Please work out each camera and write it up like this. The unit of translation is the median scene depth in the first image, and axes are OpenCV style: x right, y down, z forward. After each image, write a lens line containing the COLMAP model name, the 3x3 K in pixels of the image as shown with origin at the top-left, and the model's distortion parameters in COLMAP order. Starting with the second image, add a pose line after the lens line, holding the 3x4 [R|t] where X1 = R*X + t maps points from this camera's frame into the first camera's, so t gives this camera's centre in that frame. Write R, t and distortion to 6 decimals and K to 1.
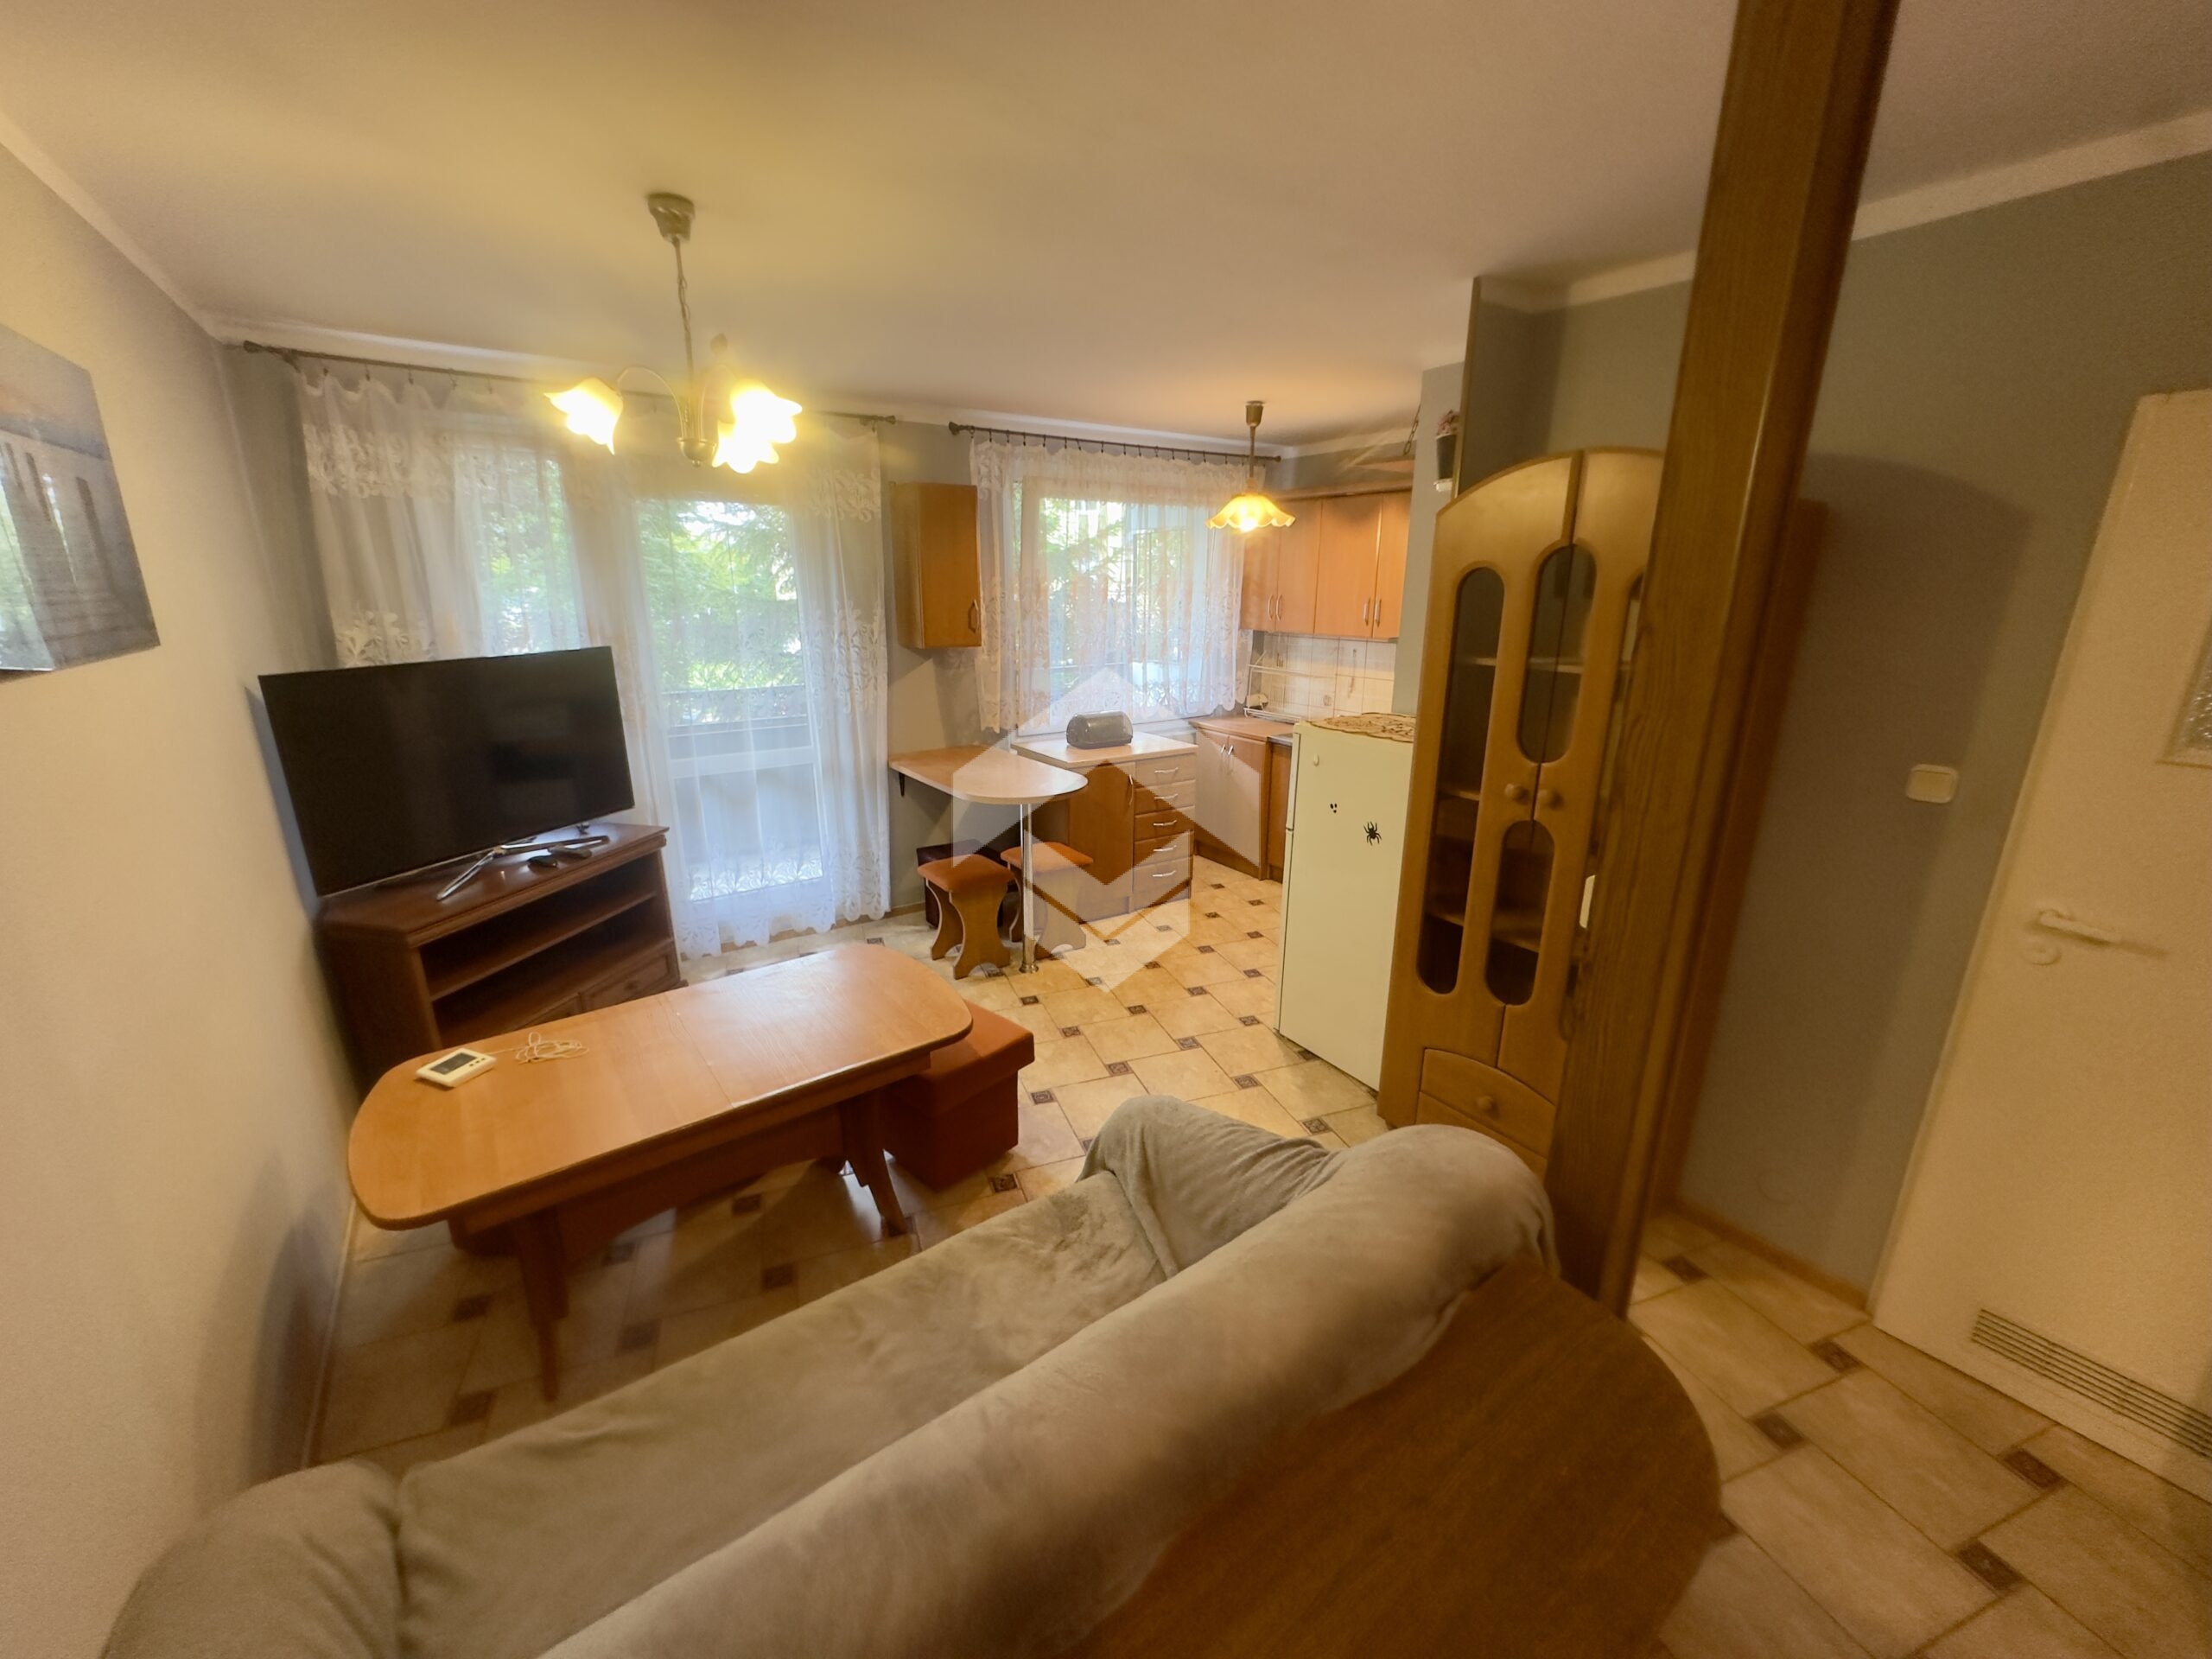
lens RADIAL K [[876.9, 0, 1107.5], [0, 876.9, 831.0], [0, 0, 1]] dist [-0.003429, -0.000190]
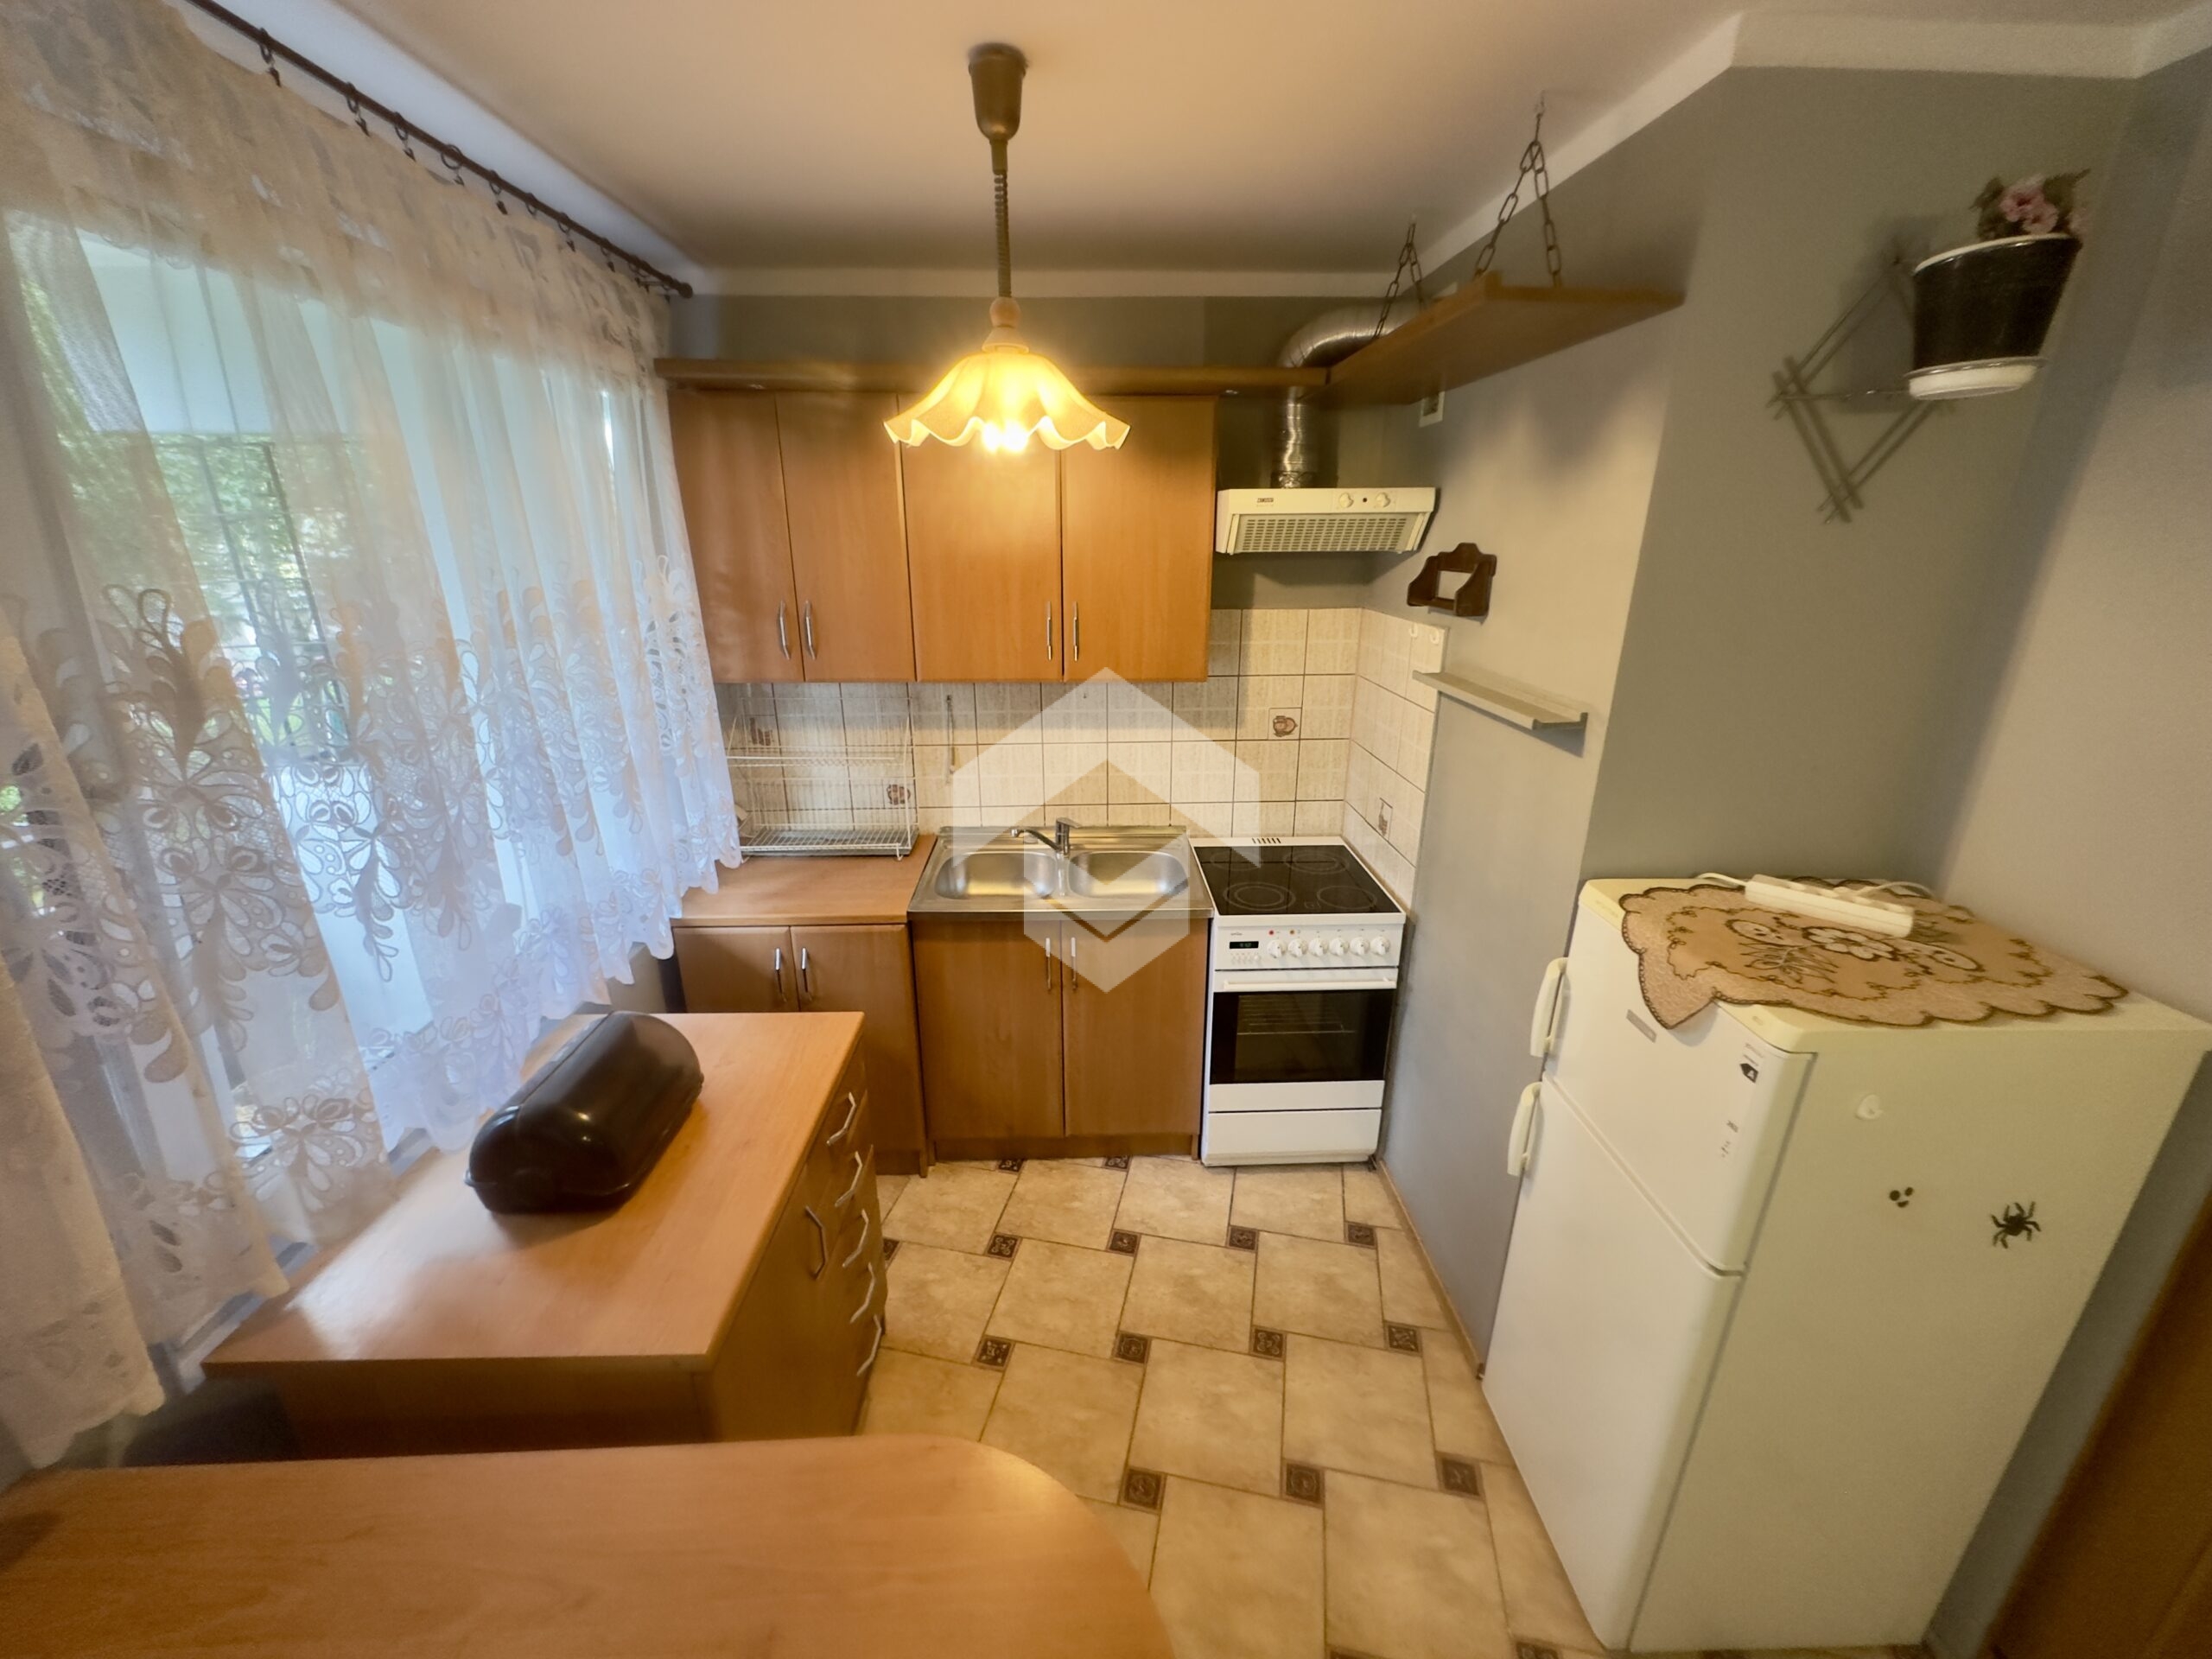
lens RADIAL K [[876.9, 0, 1107.5], [0, 876.9, 831.0], [0, 0, 1]] dist [-0.003429, -0.000190]
pose [[0.533221, -0.277135, 0.799295, -0.165495], [0.236421, 0.955990, 0.173746, -0.279516], [-0.812269, 0.096325, 0.575274, 0.873206]]
